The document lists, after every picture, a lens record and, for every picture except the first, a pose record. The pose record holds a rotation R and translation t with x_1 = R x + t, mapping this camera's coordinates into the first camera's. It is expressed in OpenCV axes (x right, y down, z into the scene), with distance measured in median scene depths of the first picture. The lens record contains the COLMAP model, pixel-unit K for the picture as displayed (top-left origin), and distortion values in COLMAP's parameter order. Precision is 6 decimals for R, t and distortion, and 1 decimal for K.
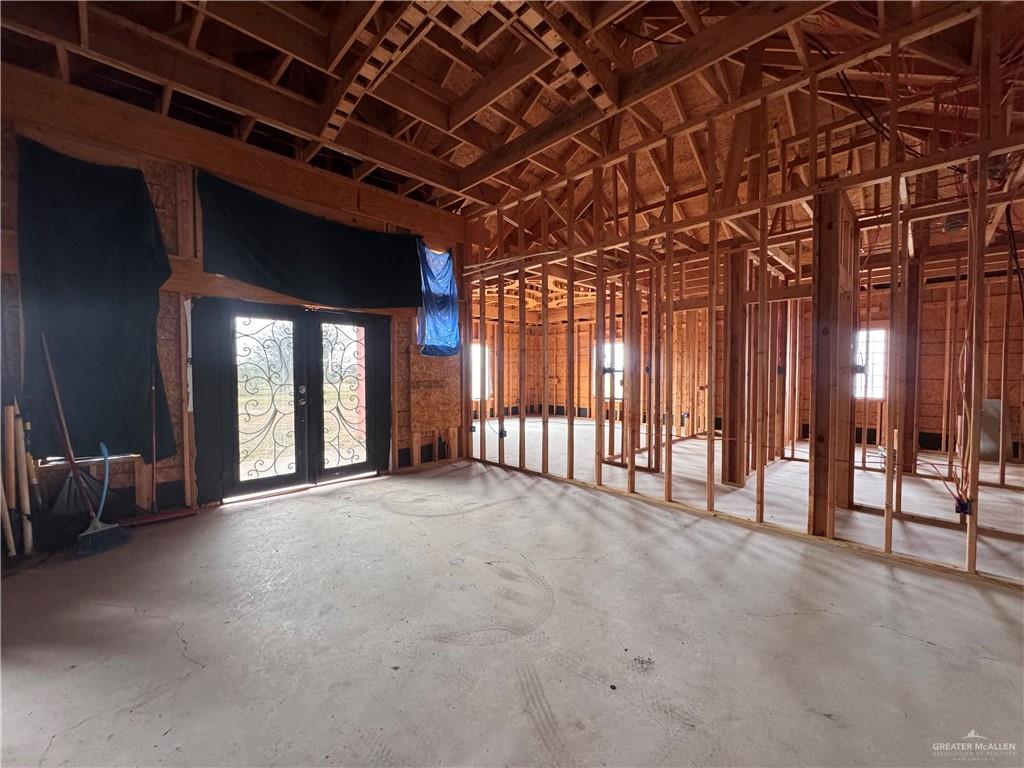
lens RADIAL K [[403.2, 0, 517.7], [0, 403.2, 383.6], [0, 0, 1]] dist [0.003396, -0.000147]
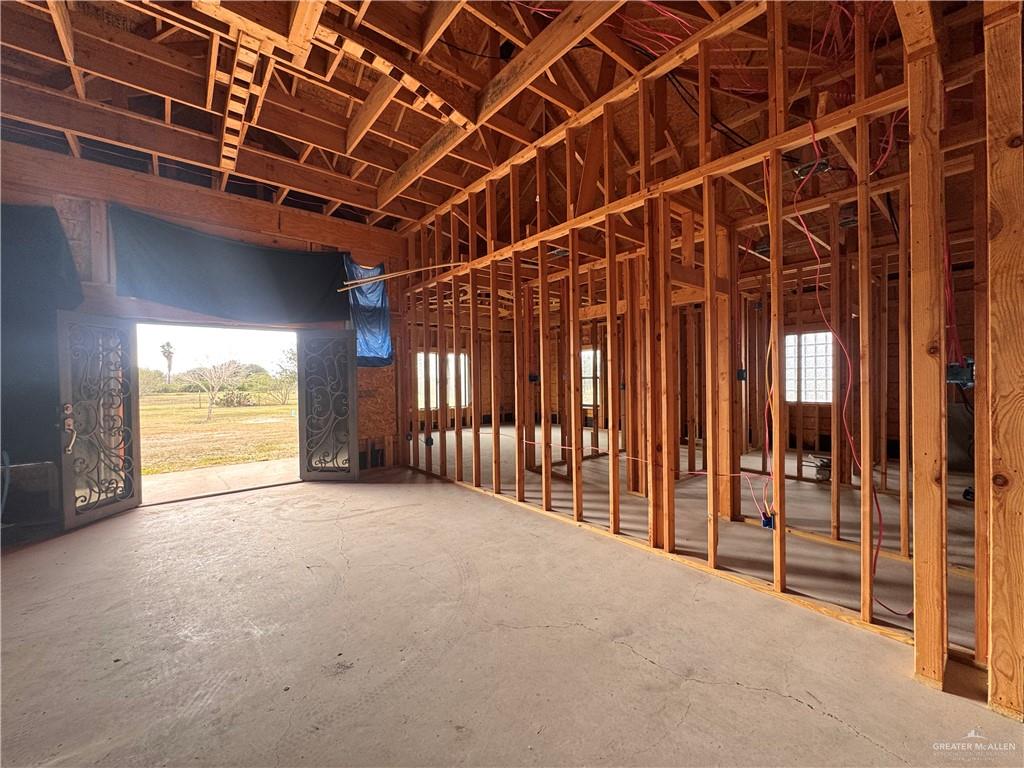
lens RADIAL K [[403.2, 0, 515.2], [0, 403.2, 383.0], [0, 0, 1]] dist [0.003396, -0.000147]
pose [[0.995936, -0.013634, -0.089031, 0.347668], [0.011915, 0.999733, -0.019811, -0.002354], [0.089277, 0.018669, 0.995832, 0.001377]]
